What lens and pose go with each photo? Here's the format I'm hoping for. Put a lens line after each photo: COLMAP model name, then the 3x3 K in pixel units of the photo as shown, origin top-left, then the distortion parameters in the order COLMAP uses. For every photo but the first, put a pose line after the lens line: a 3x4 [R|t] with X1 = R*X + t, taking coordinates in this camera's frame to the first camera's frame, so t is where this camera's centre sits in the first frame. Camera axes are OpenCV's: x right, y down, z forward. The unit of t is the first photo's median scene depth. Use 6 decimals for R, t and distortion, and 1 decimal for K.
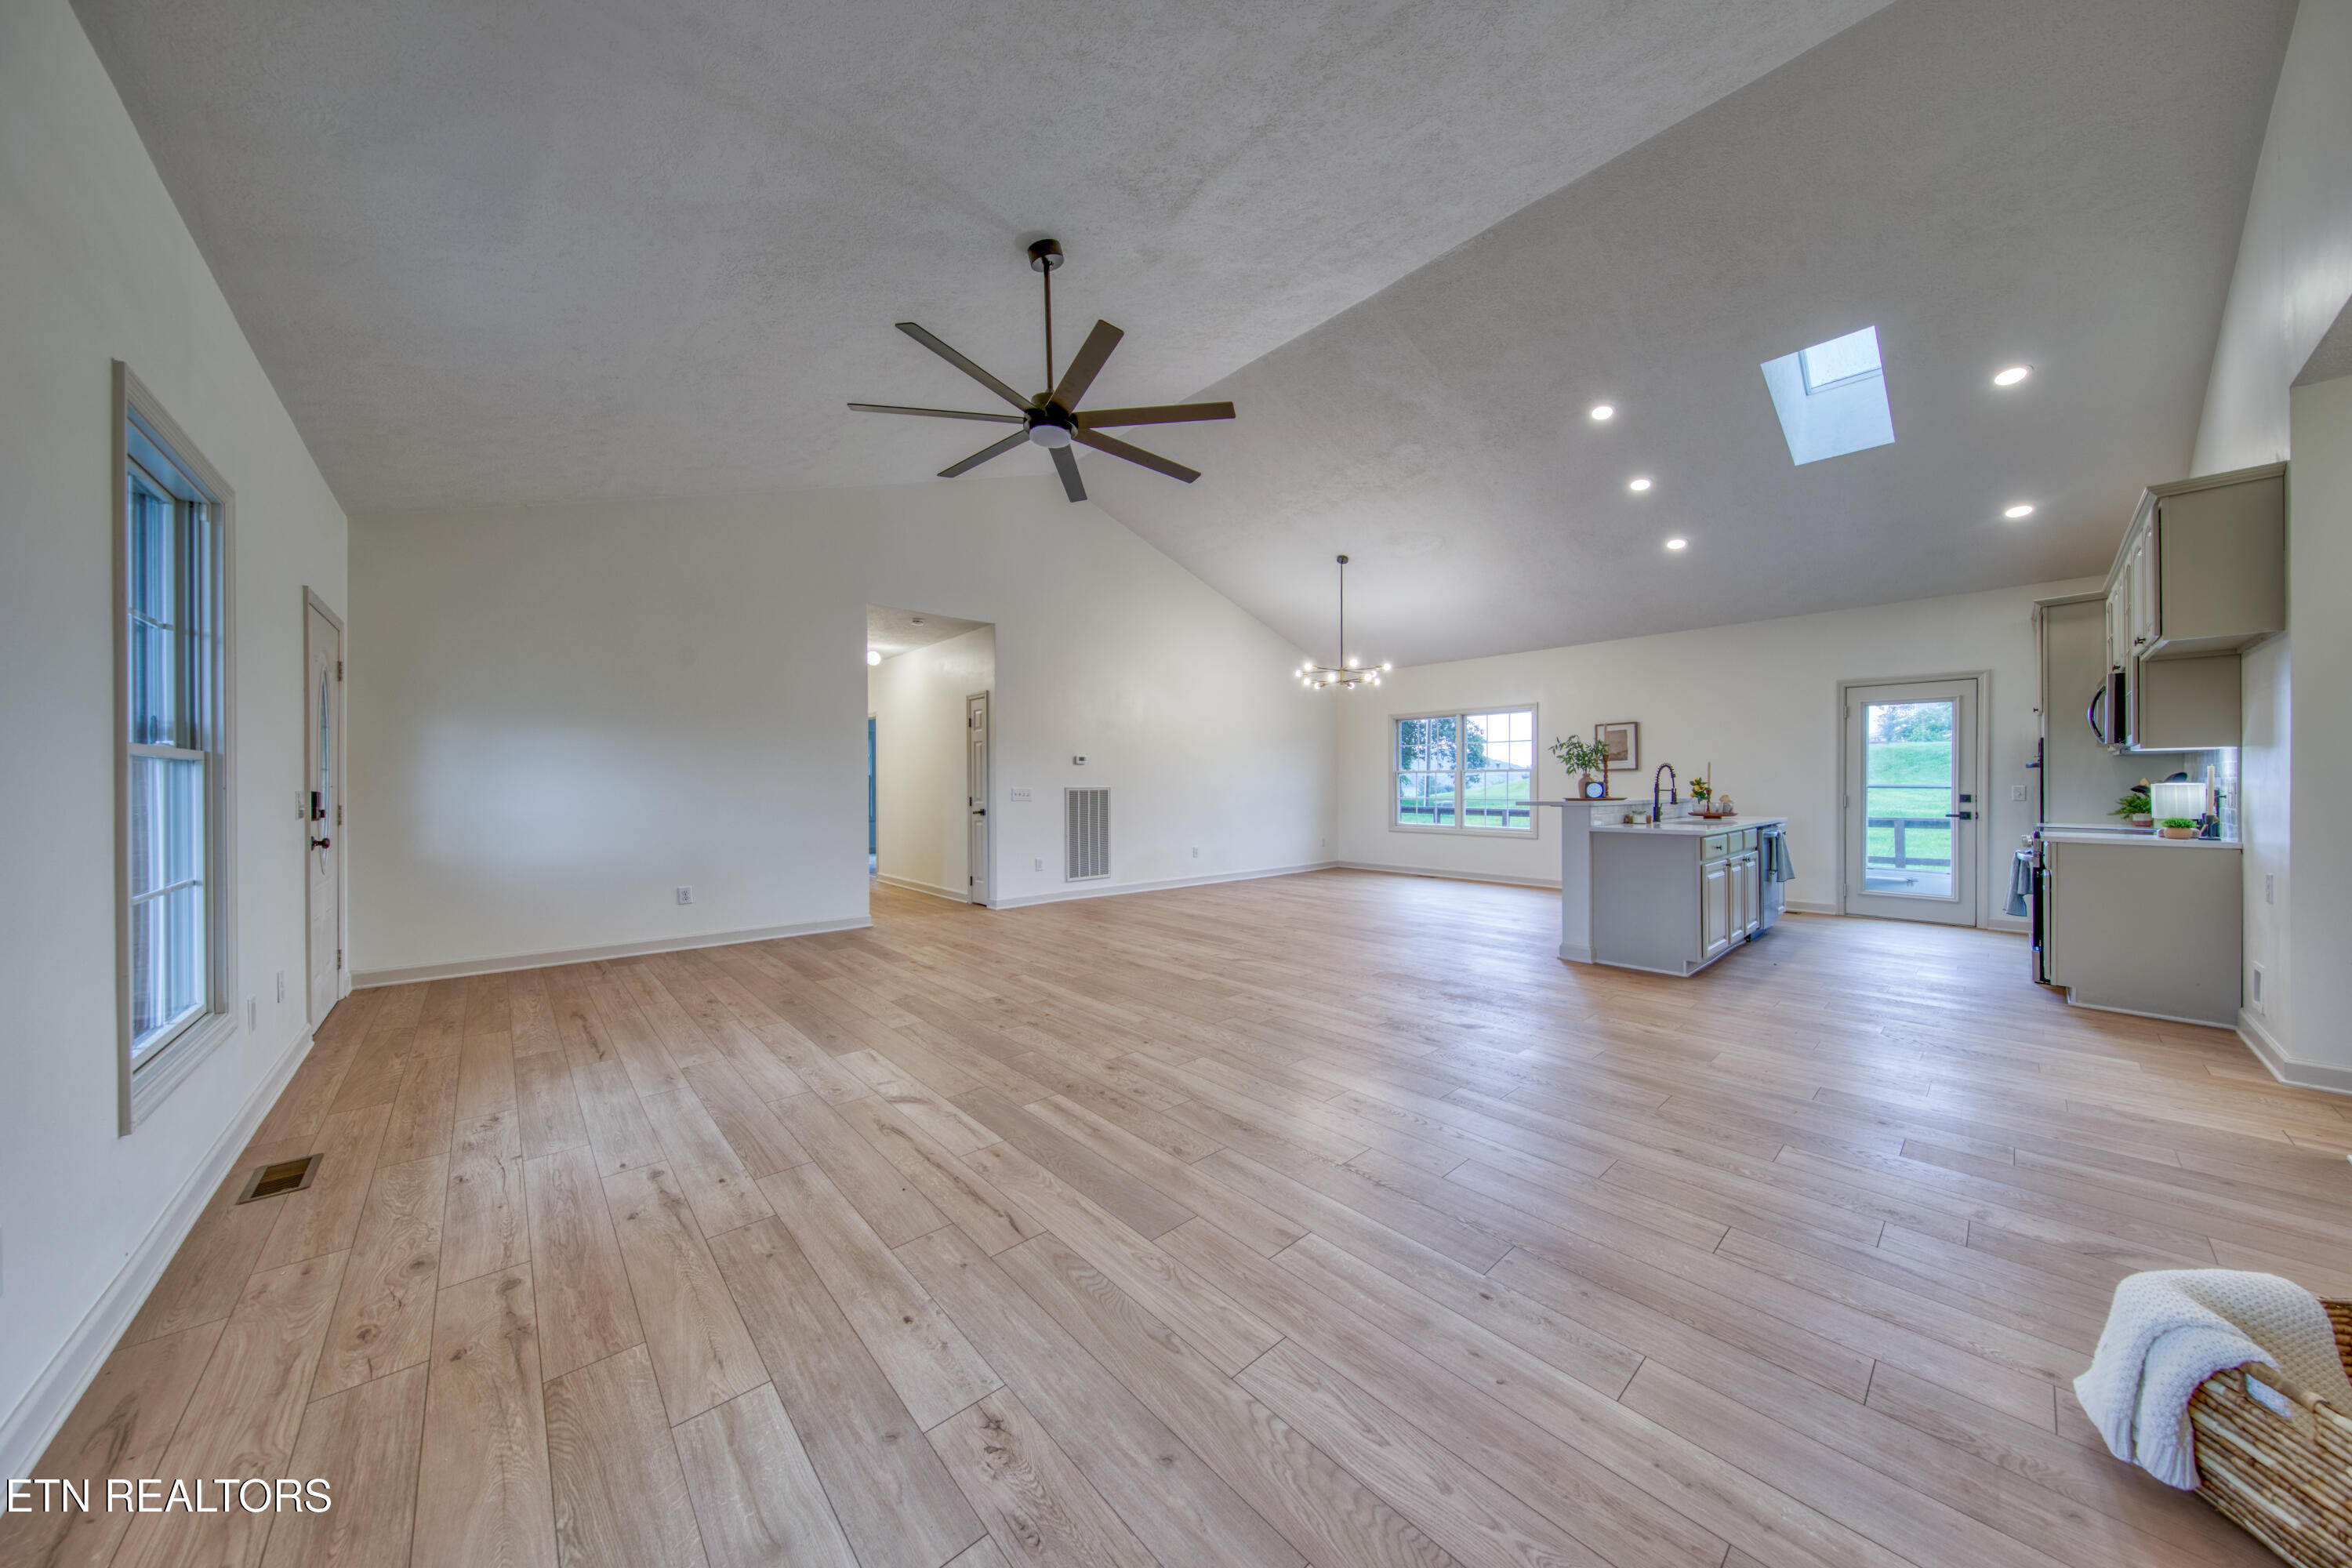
lens RADIAL K [[757.5, 0, 1189.5], [0, 757.5, 781.3], [0, 0, 1]] dist [0.005149, -0.001741]
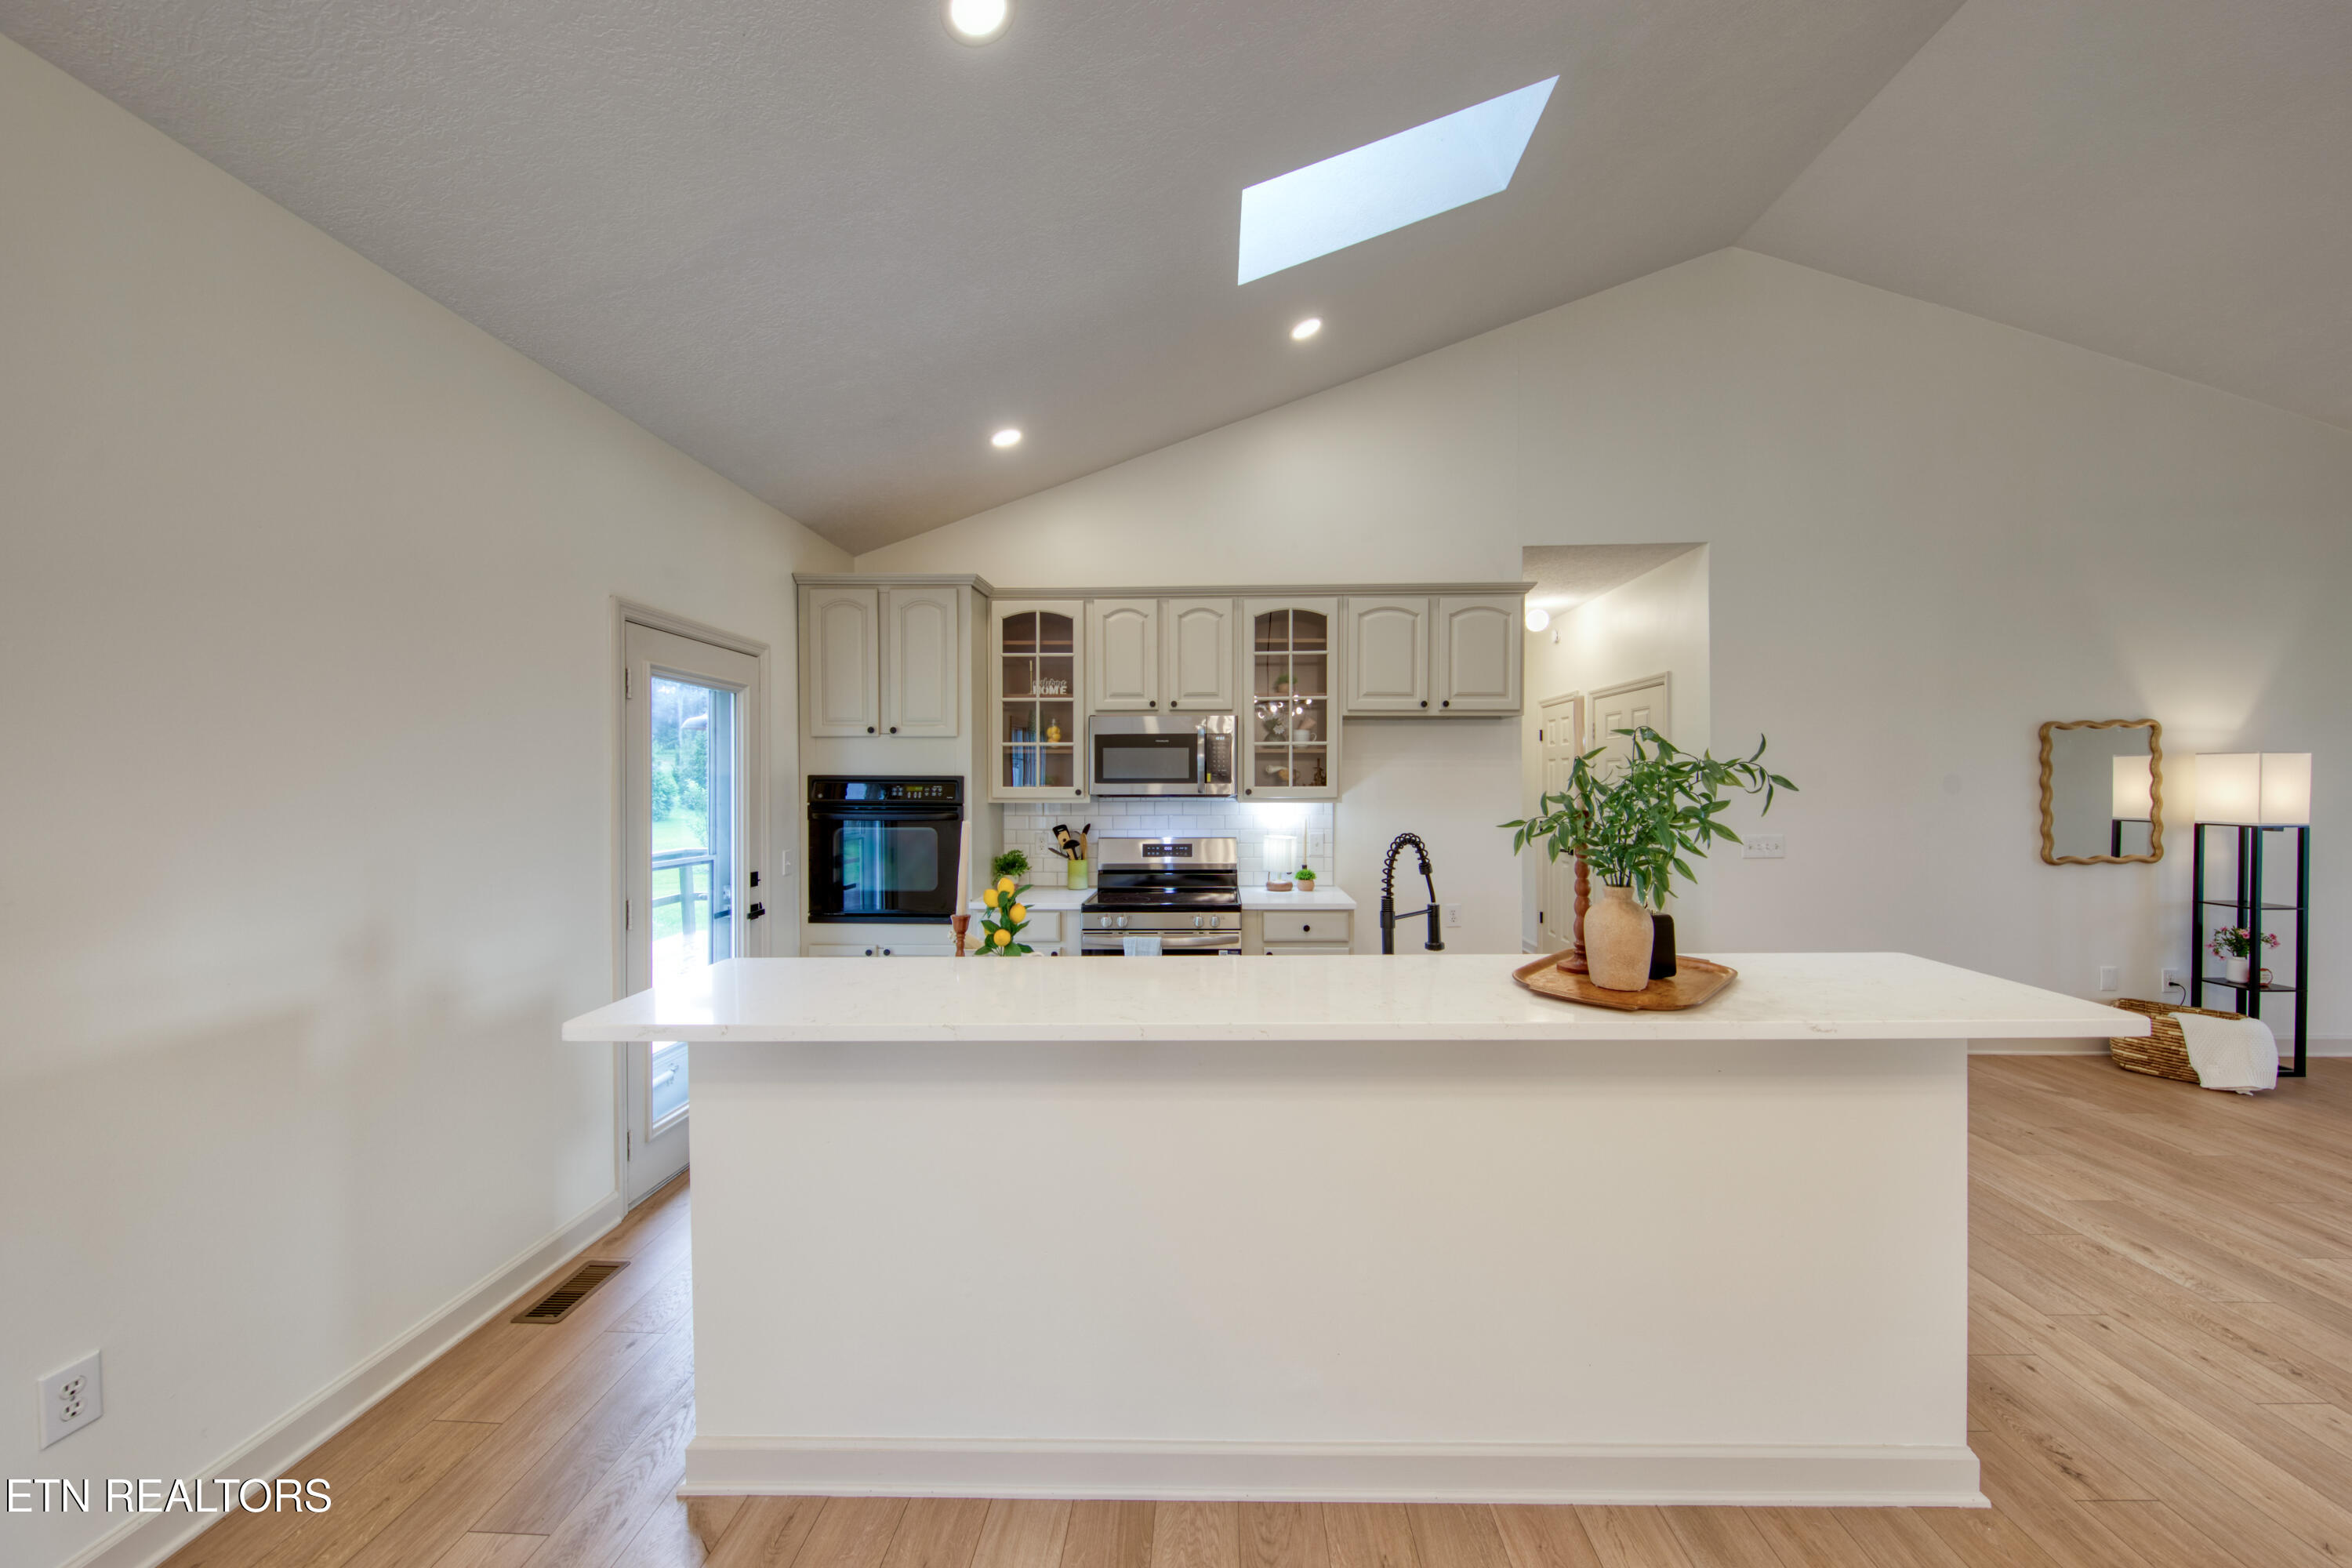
lens RADIAL K [[827.6, 0, 1186.0], [0, 827.6, 786.7], [0, 0, 1]] dist [0.000110, -0.001236]
pose [[-0.714384, 0.001287, 0.699752, 0.670375], [0.002980, 0.999995, 0.001203, -0.068037], [-0.699747, 0.002945, -0.714384, 2.010788]]
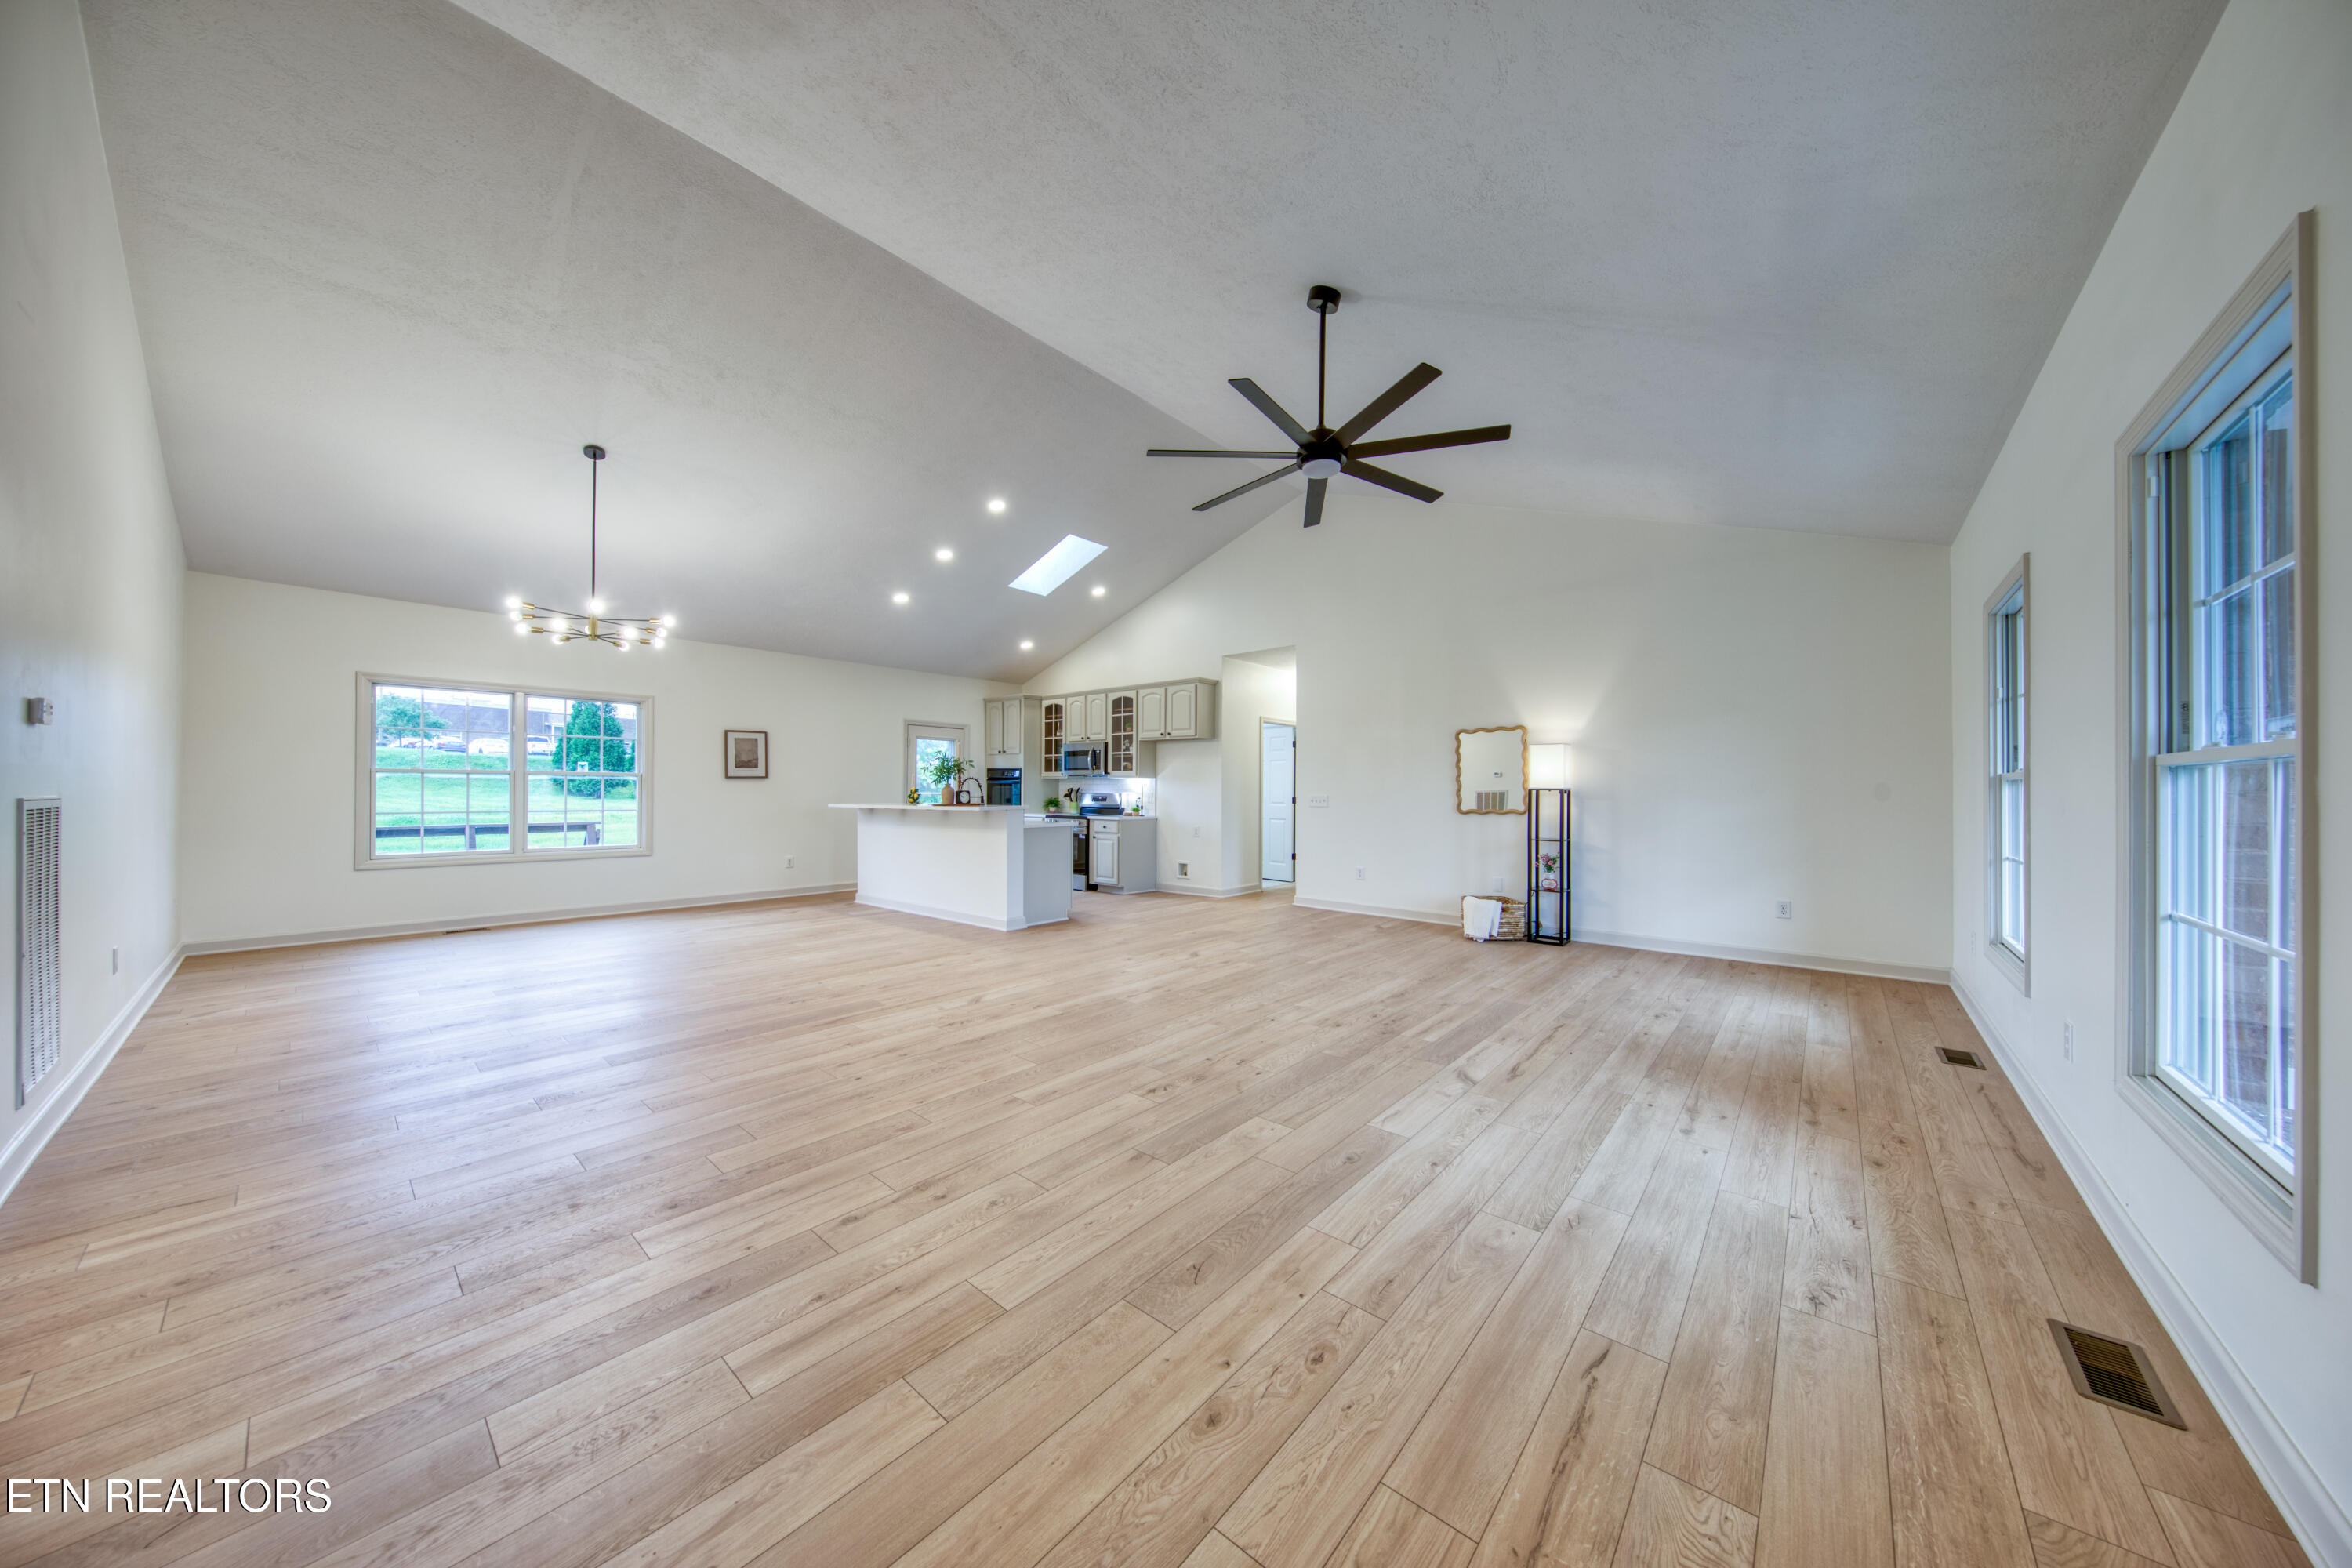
lens RADIAL K [[757.5, 0, 1191.2], [0, 757.5, 775.4], [0, 0, 1]] dist [0.005149, -0.001741]
pose [[-0.128304, 0.022860, 0.991471, -1.108067], [-0.007436, 0.999684, -0.024012, 0.004923], [-0.991707, -0.010453, -0.128093, 1.194607]]
